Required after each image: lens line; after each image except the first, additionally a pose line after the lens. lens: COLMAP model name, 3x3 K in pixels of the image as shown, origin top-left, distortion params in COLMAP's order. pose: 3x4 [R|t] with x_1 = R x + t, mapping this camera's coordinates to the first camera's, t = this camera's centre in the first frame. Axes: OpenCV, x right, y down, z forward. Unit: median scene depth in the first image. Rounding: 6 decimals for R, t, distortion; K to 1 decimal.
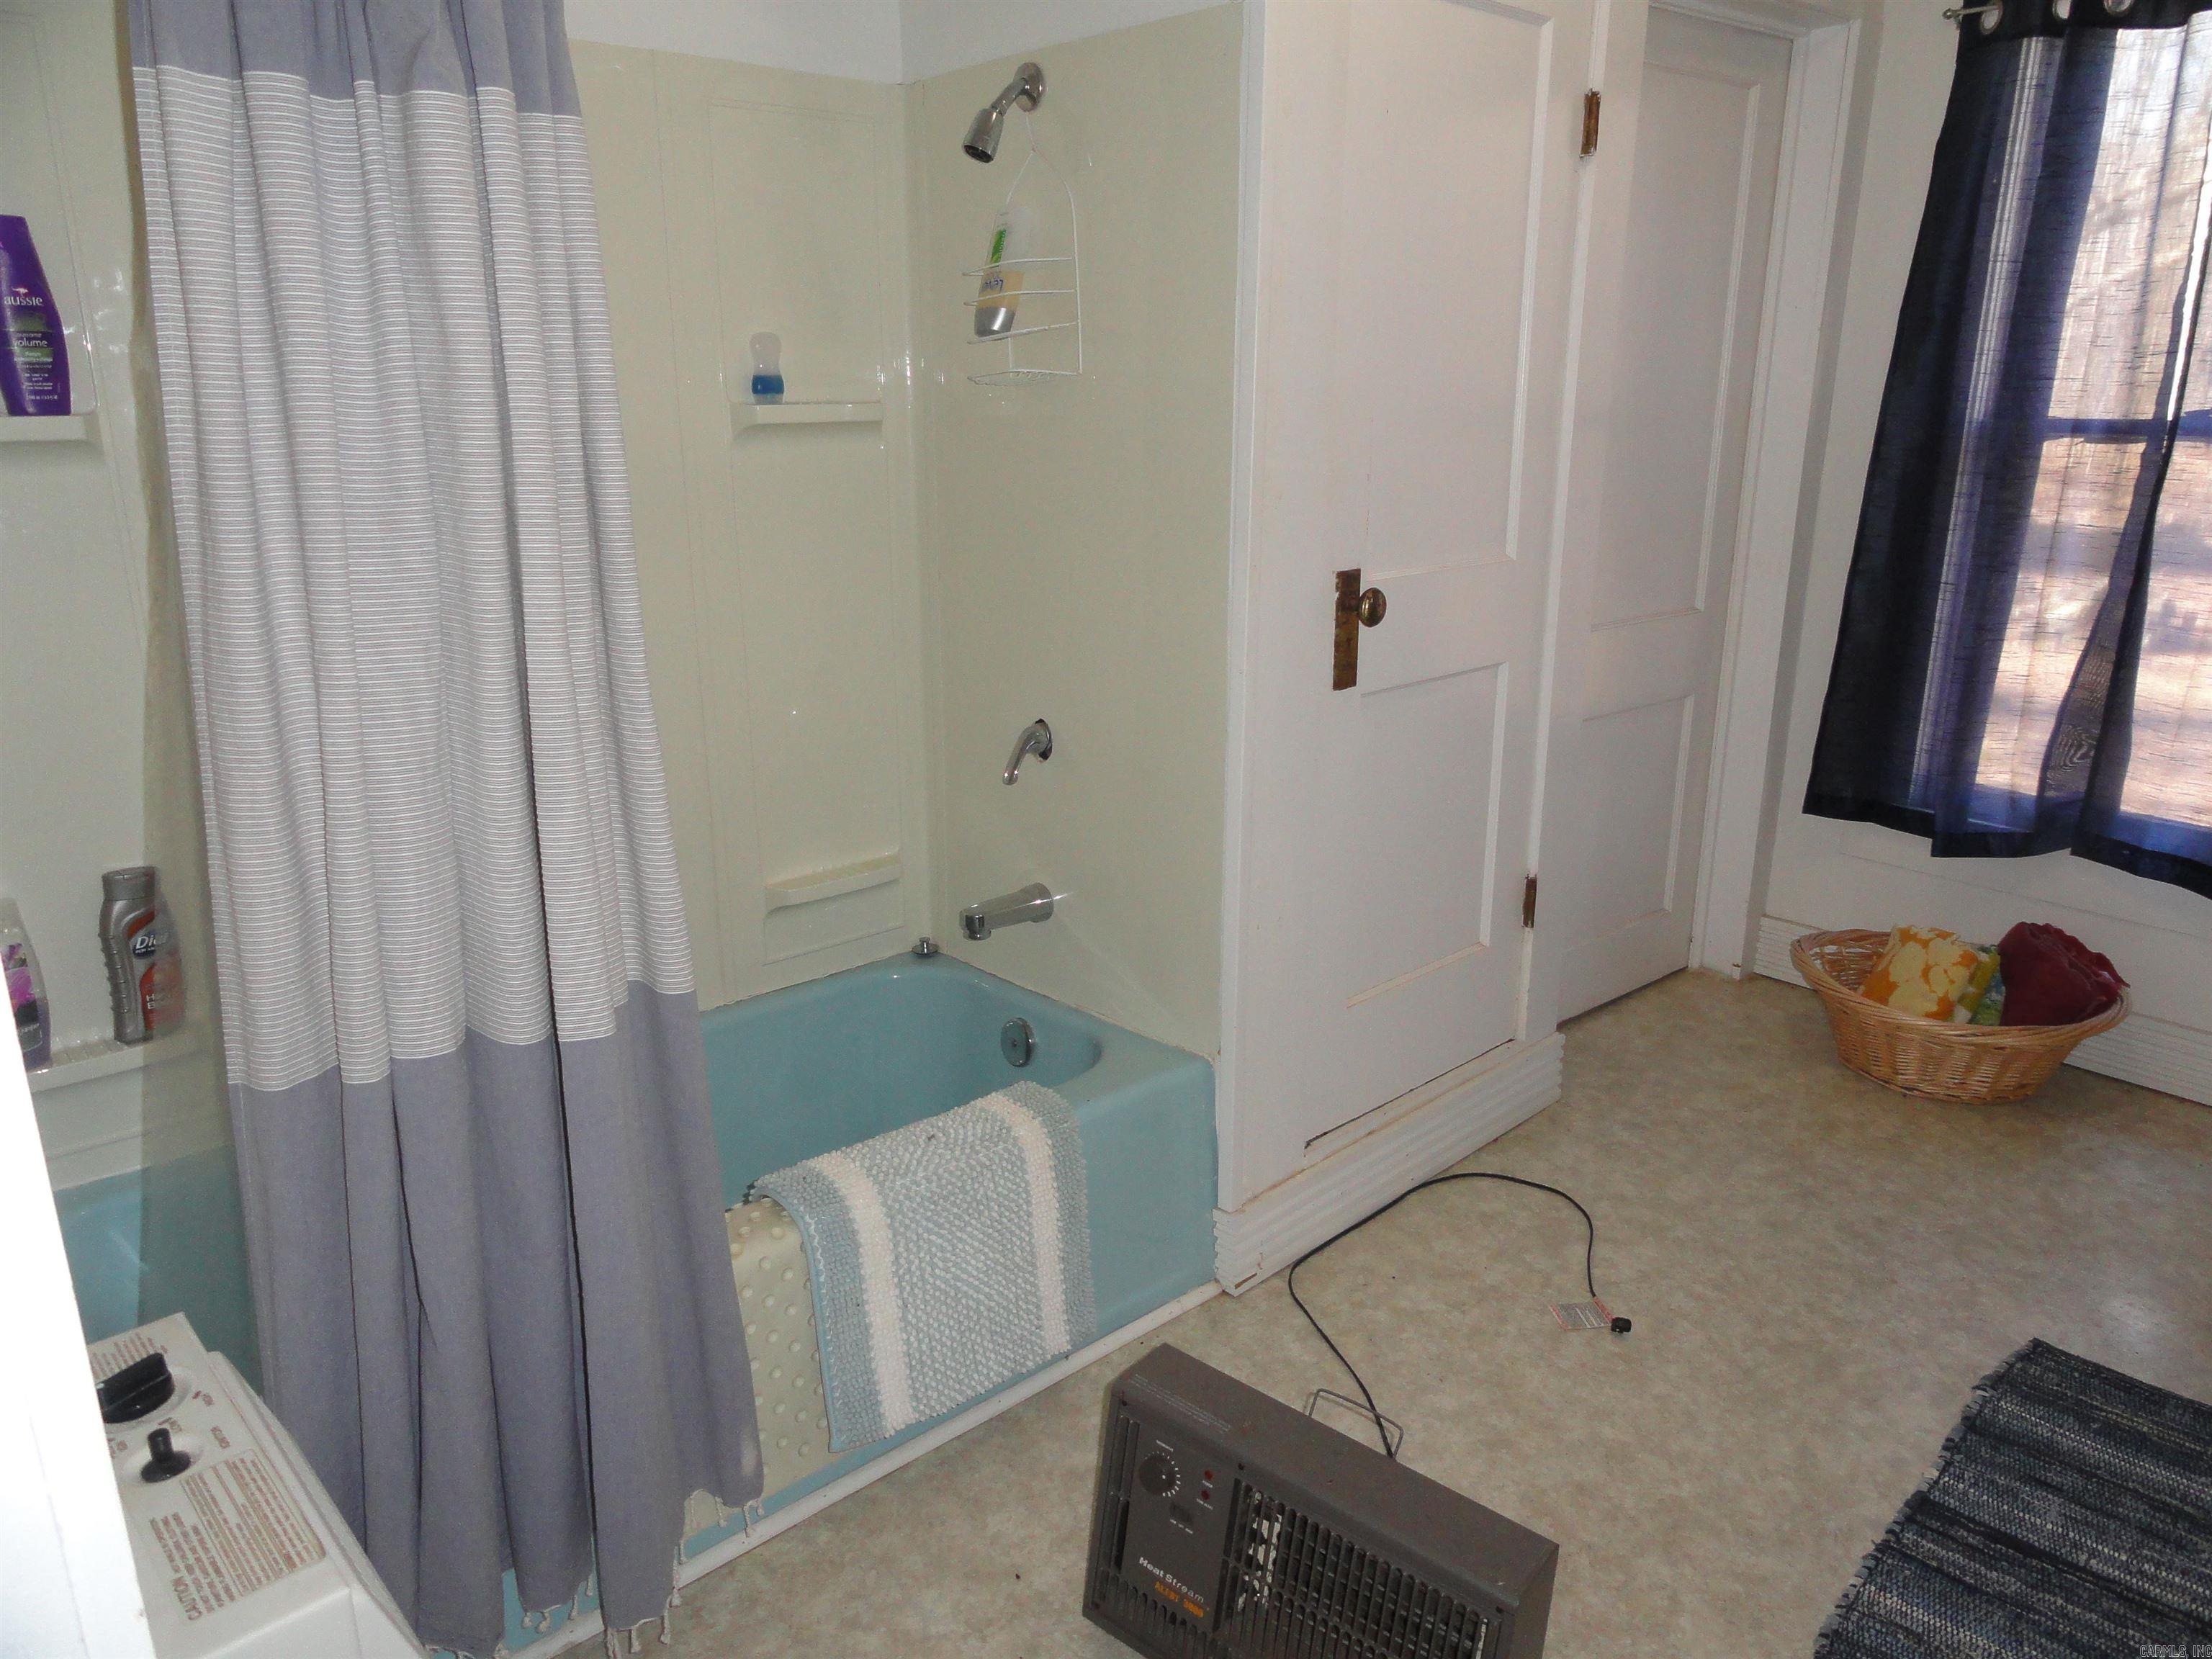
lens RADIAL K [[1550.0, 0, 1106.0], [0, 1550.0, 829.7], [0, 0, 1]] dist [-0.001114, 0.004847]
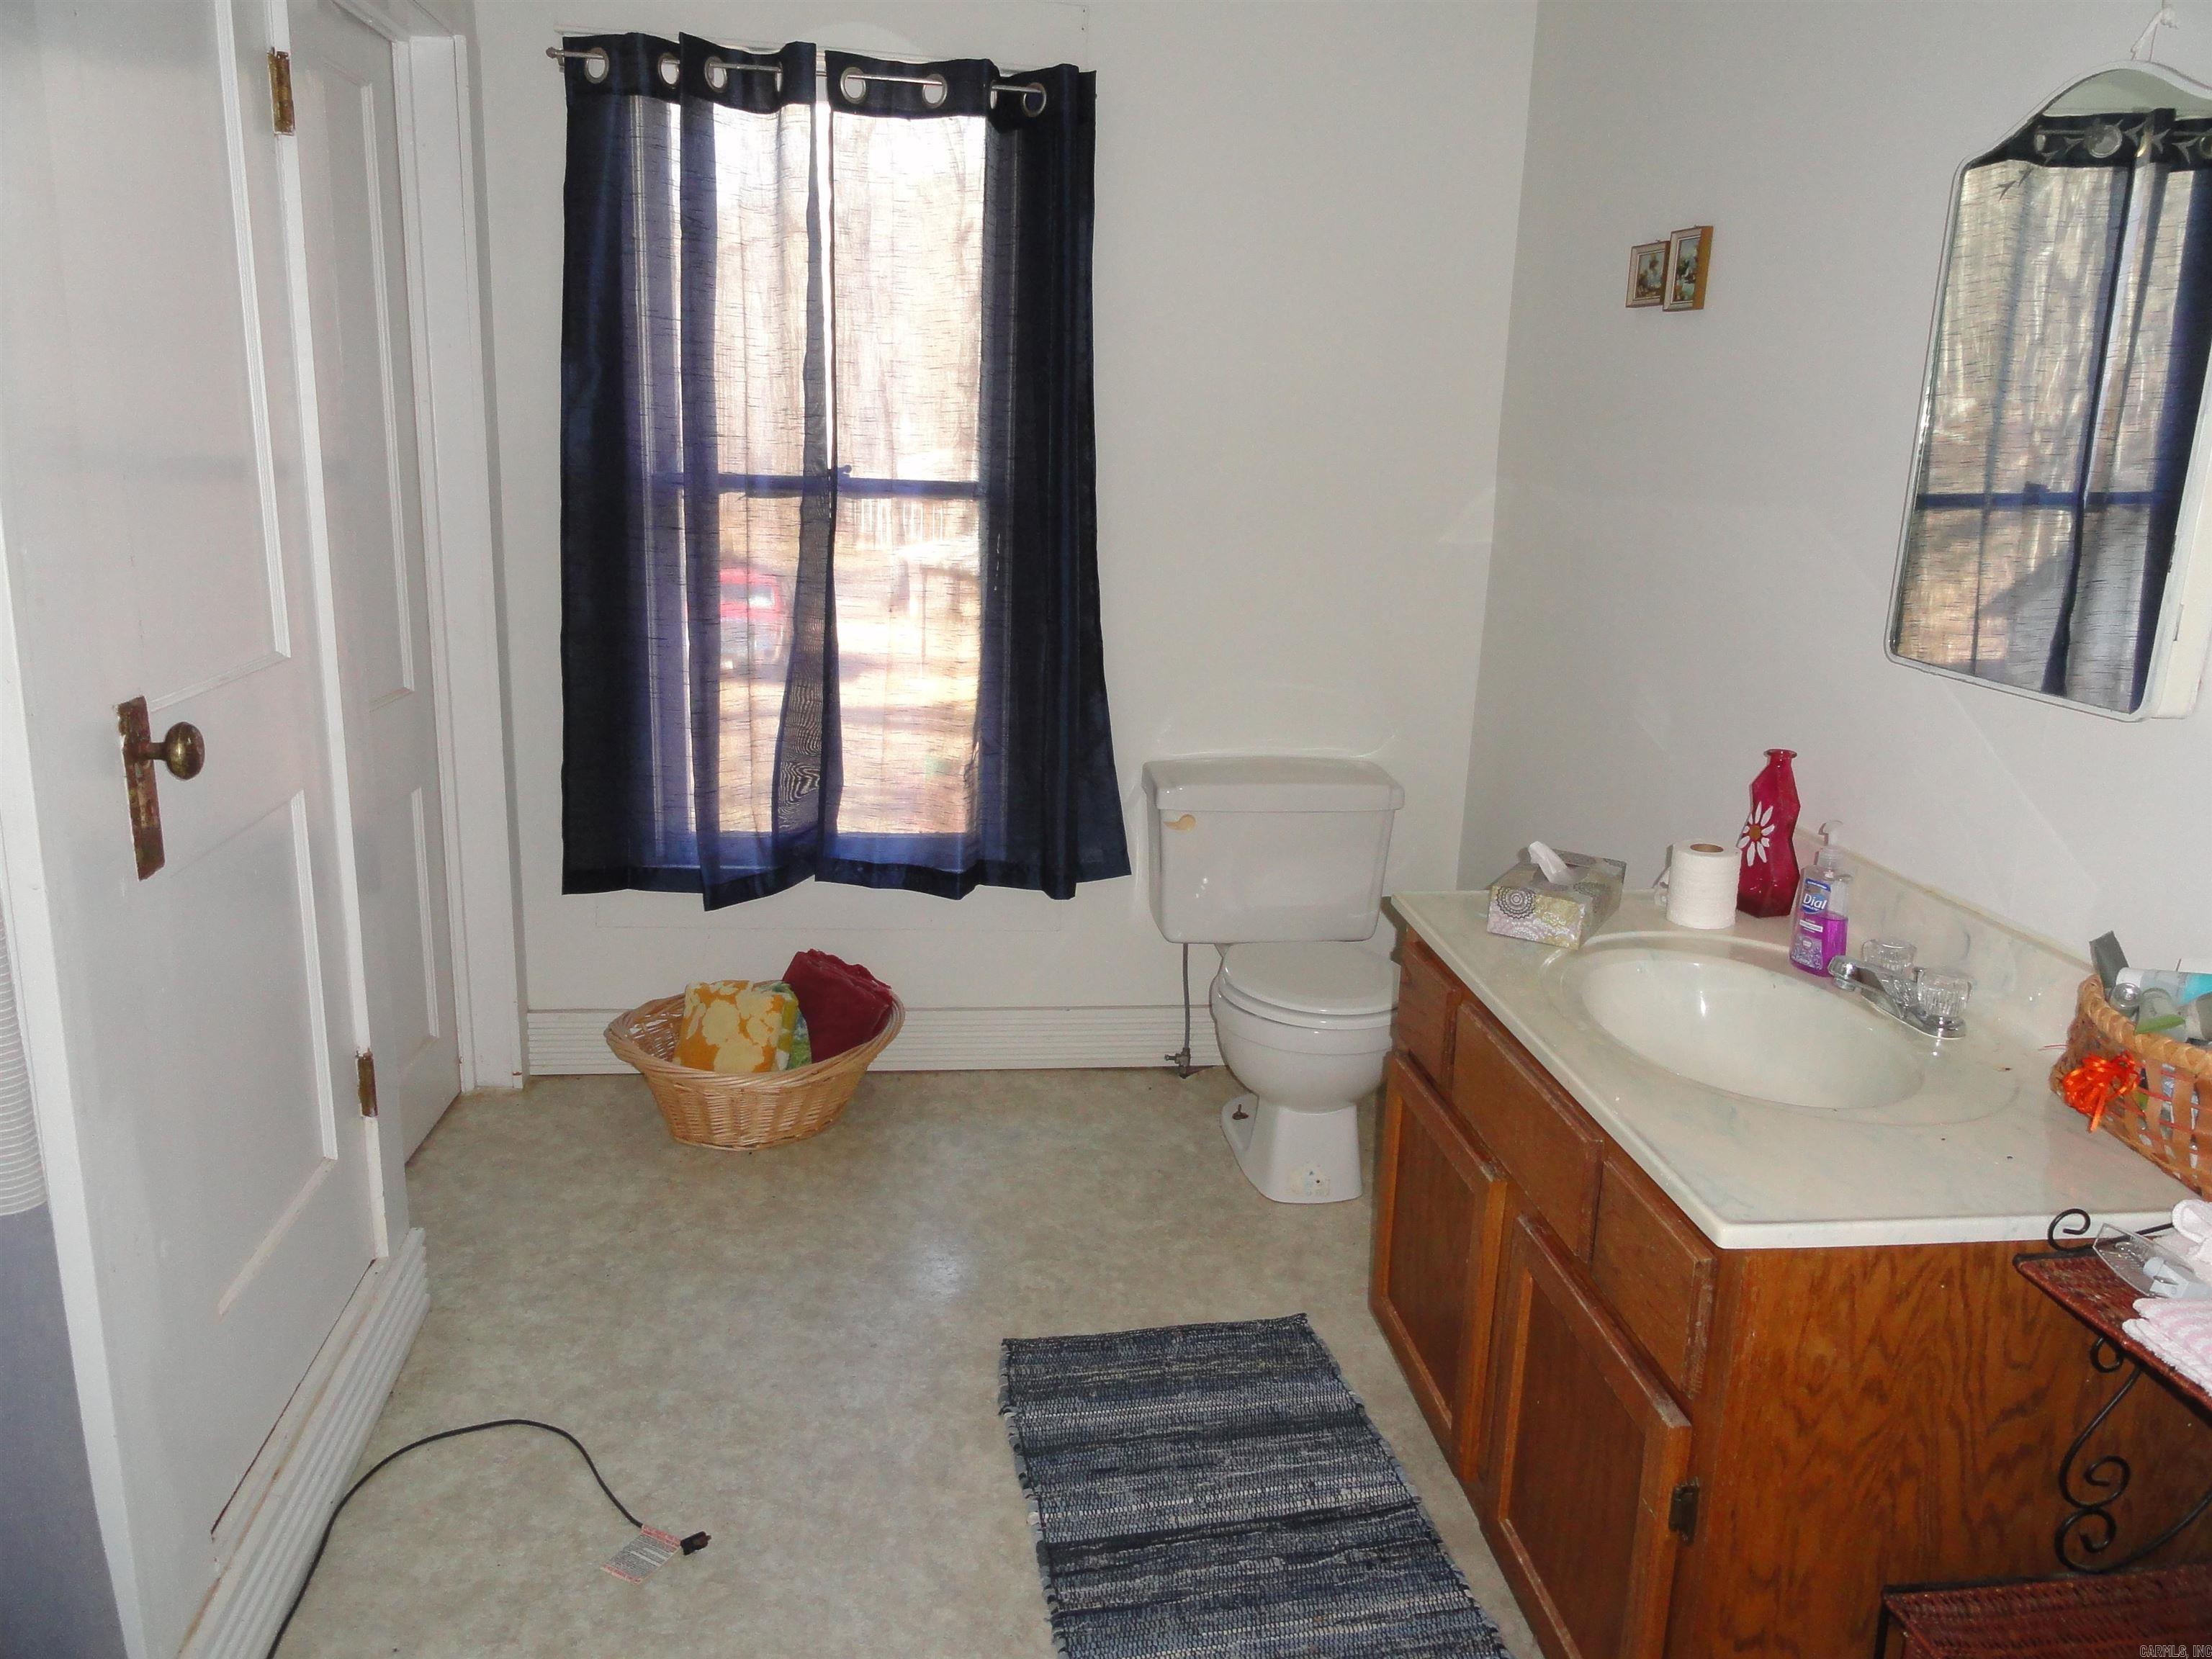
lens RADIAL K [[1550.0, 0, 1105.1], [0, 1550.0, 823.9], [0, 0, 1]] dist [-0.001114, 0.004847]
pose [[0.555306, -0.176136, 0.812780, -0.131875], [0.195568, 0.977565, 0.078231, -0.070198], [-0.808324, 0.115512, 0.577294, 0.232331]]
